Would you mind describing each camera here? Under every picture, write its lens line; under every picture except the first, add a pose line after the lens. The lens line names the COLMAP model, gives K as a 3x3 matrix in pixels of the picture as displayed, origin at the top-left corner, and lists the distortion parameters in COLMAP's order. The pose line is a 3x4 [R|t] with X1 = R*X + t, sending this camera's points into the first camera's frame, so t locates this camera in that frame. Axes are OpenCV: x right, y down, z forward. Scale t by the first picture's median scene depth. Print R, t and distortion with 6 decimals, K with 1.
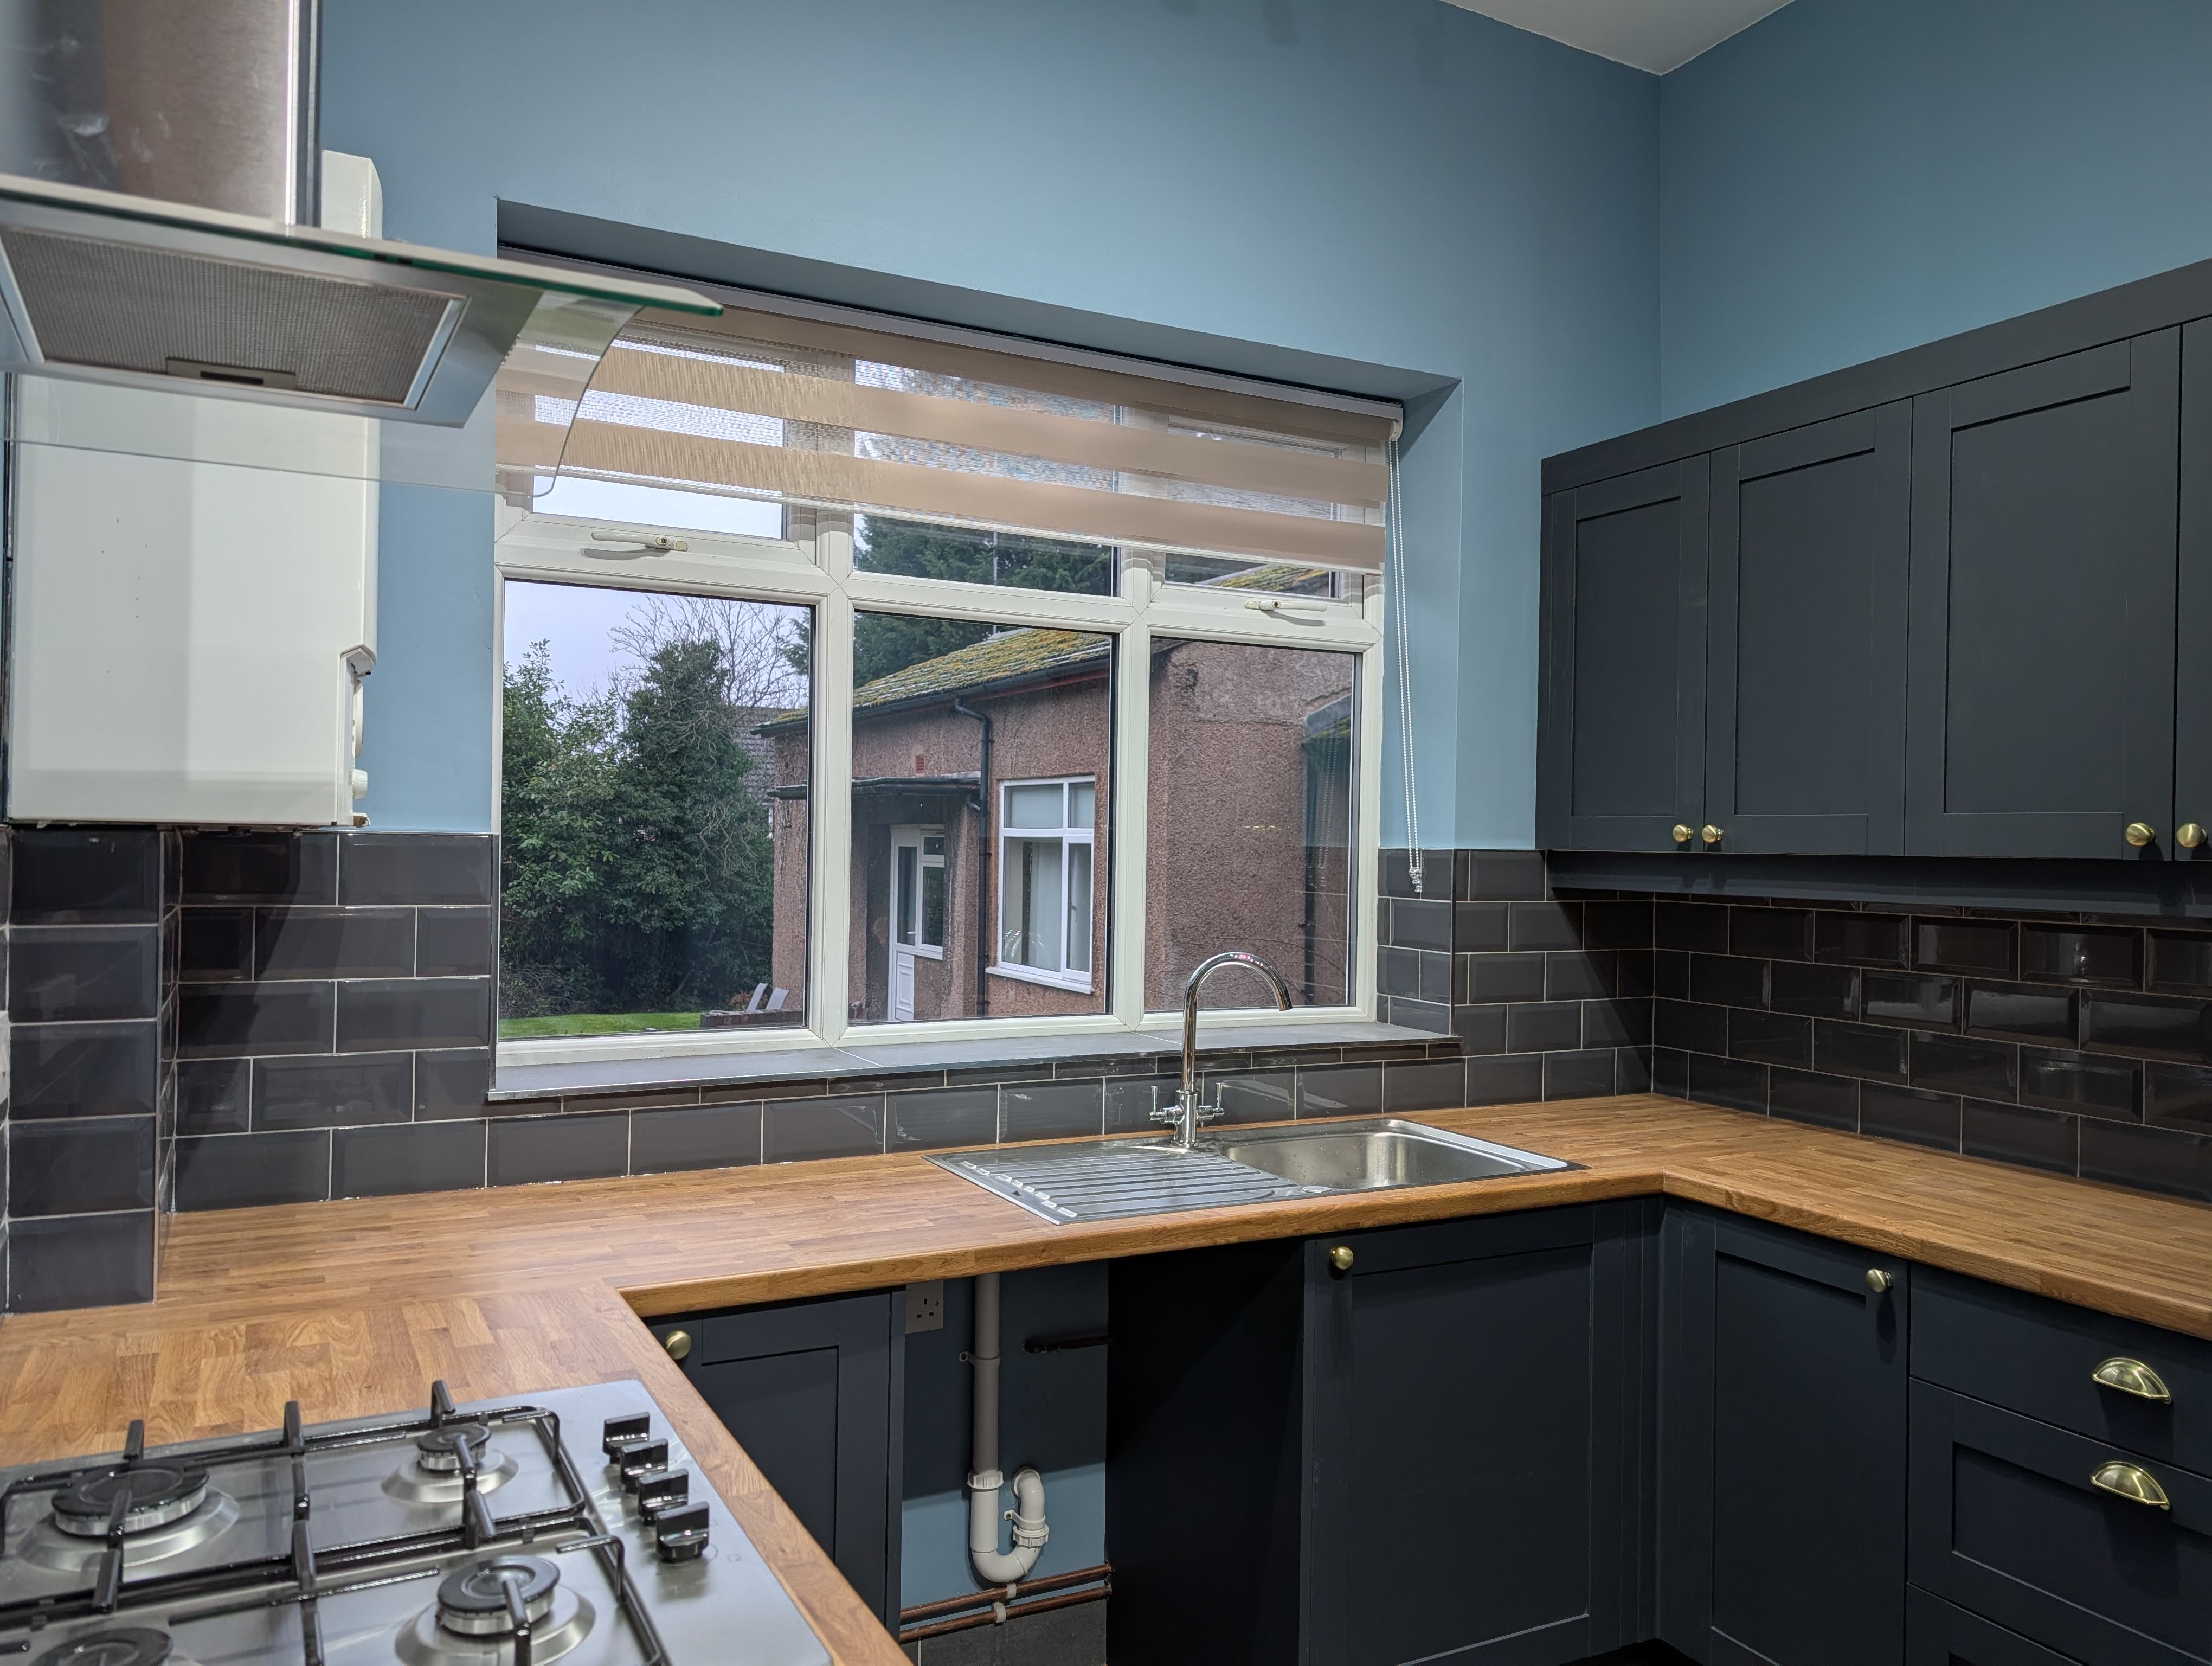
lens RADIAL K [[1596.3, 0, 1089.5], [0, 1596.3, 839.9], [0, 0, 1]] dist [0.030377, -0.028699]
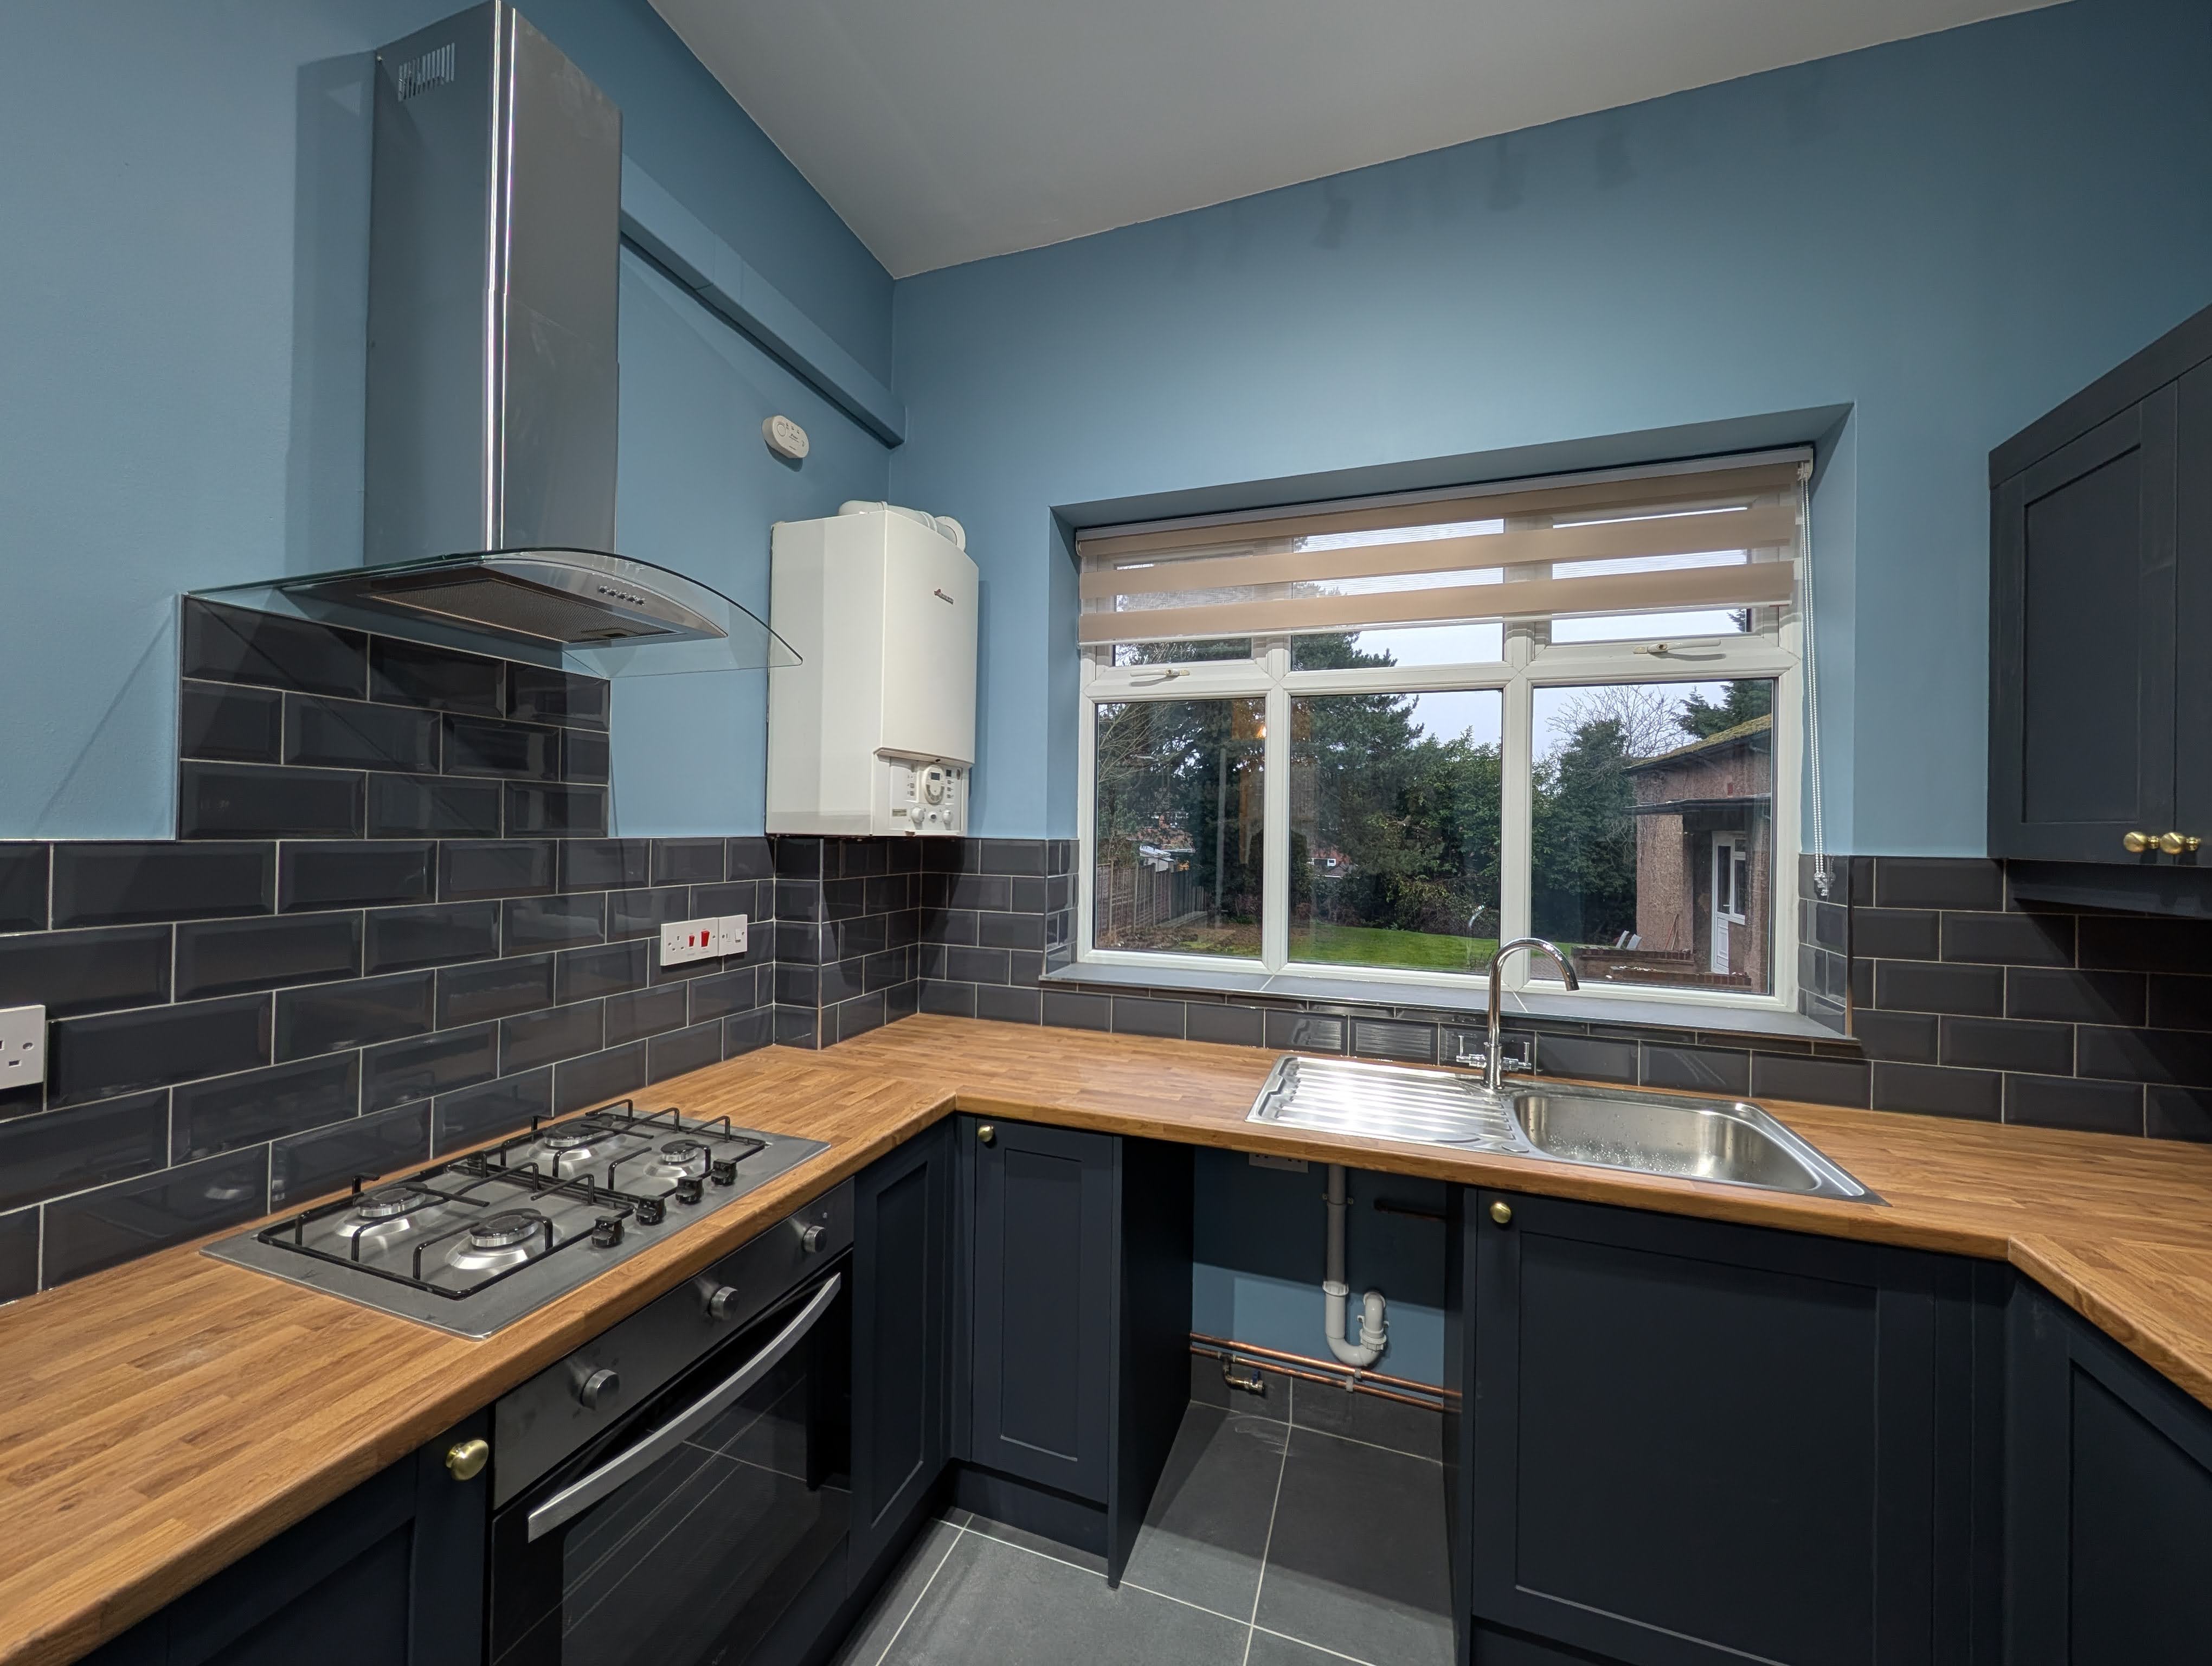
lens RADIAL K [[836.7, 0, 1100.3], [0, 836.7, 824.5], [0, 0, 1]] dist [-0.000522, 0.000315]
pose [[0.677478, -0.009815, -0.735478, 0.327610], [-0.003342, 0.999860, -0.016421, -0.004110], [0.735536, 0.013583, 0.677350, 0.307710]]
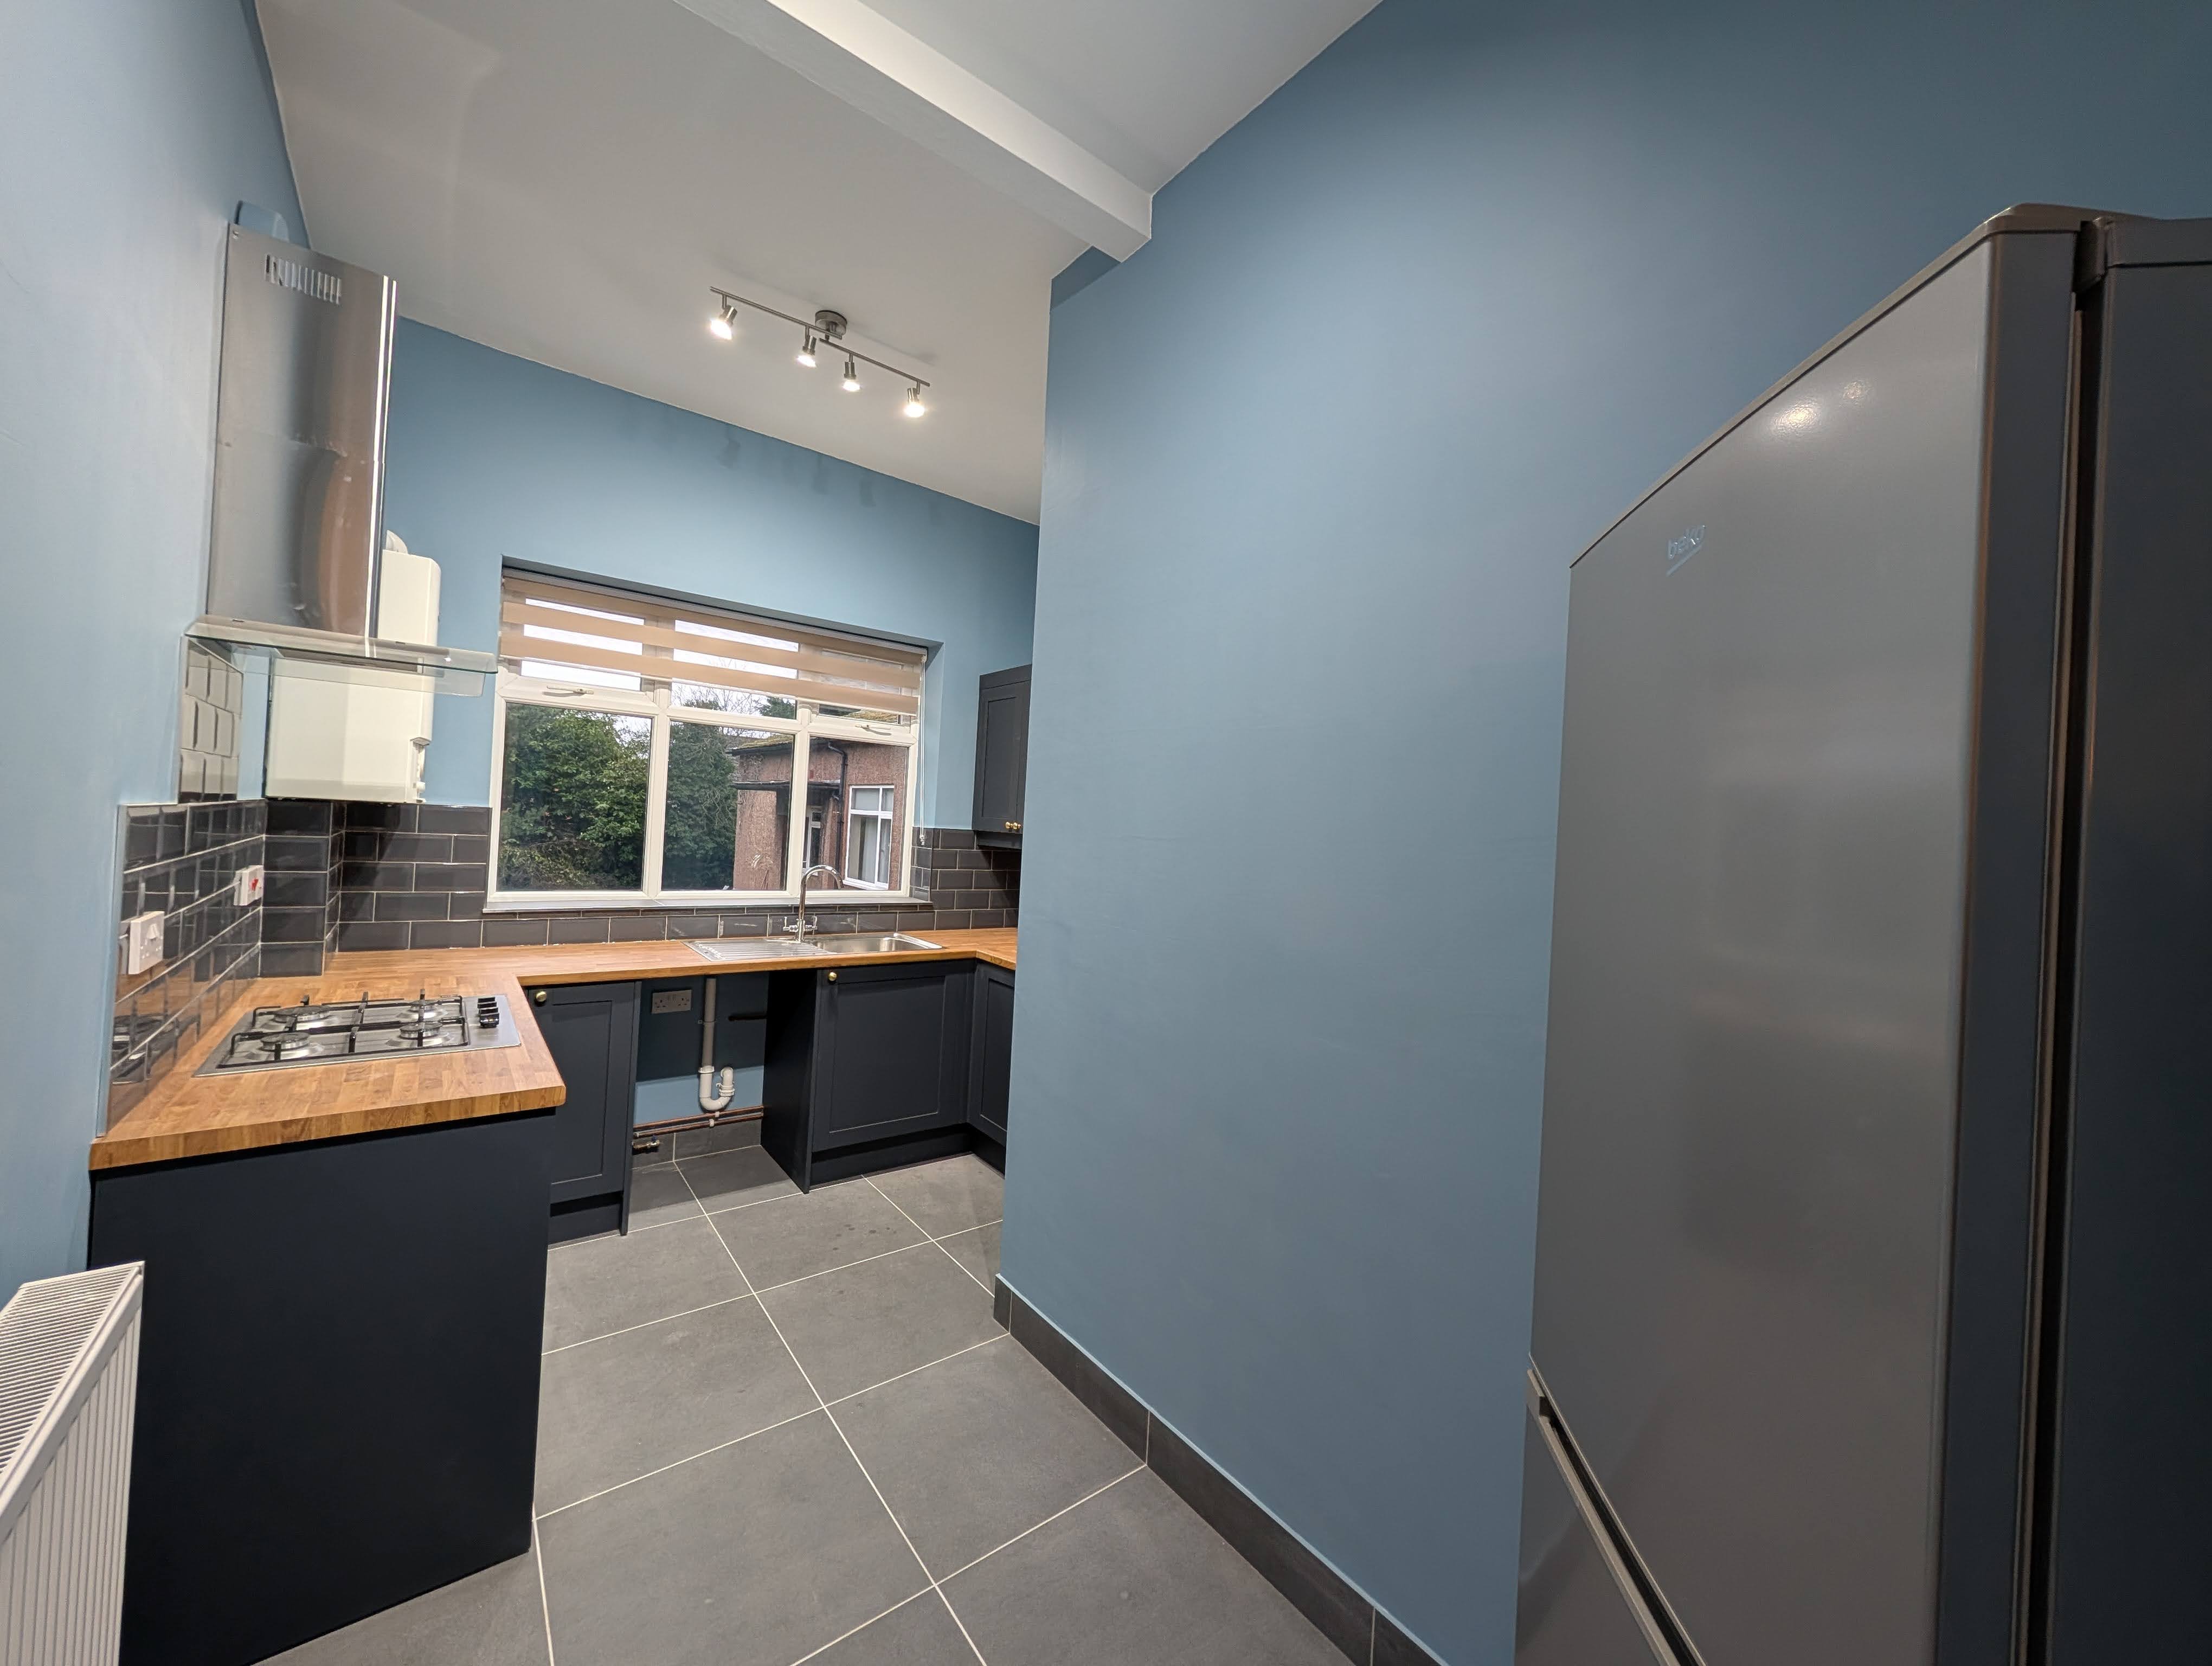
lens RADIAL K [[843.4, 0, 1105.8], [0, 843.4, 823.0], [0, 0, 1]] dist [-0.000019, 0.000448]
pose [[0.981132, 0.039243, 0.189317, 0.267130], [-0.039924, 0.999203, -0.000215, -0.013985], [-0.189174, -0.007348, 0.981916, -0.395259]]
